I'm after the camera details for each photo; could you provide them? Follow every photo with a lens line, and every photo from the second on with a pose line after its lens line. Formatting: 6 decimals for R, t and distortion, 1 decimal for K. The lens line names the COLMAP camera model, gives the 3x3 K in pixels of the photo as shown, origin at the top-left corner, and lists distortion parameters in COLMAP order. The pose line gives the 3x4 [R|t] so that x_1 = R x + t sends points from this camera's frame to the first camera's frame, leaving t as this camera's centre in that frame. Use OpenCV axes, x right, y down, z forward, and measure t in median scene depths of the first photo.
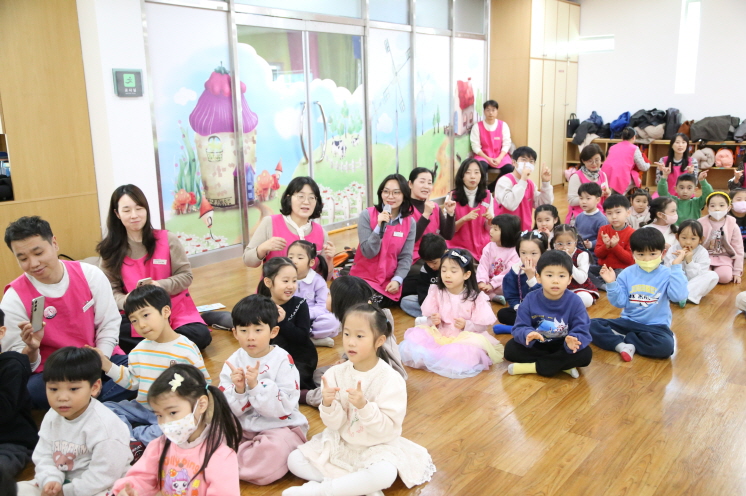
lens RADIAL K [[687.4, 0, 373.0], [0, 687.4, 248.0], [0, 0, 1]] dist [-0.003443, 0.014712]
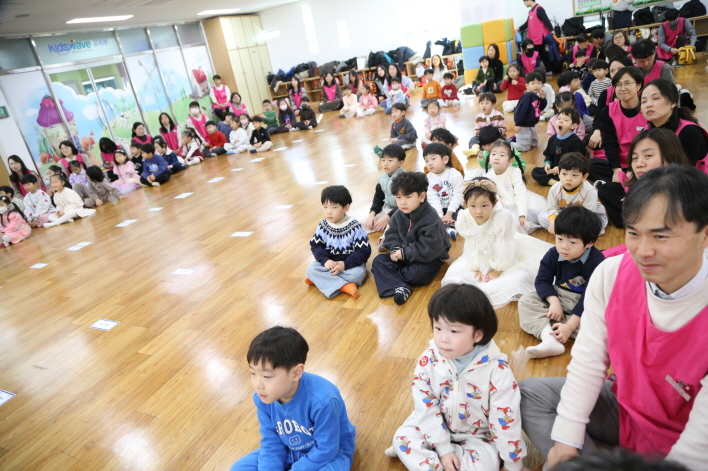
lens RADIAL K [[482.8, 0, 359.2], [0, 482.8, 234.6], [0, 0, 1]] dist [-0.124860, 0.072168]
pose [[0.966705, -0.222972, 0.125561, 0.306398], [0.201862, 0.966034, 0.161339, 0.089916], [-0.157271, -0.130621, 0.978879, -0.442813]]
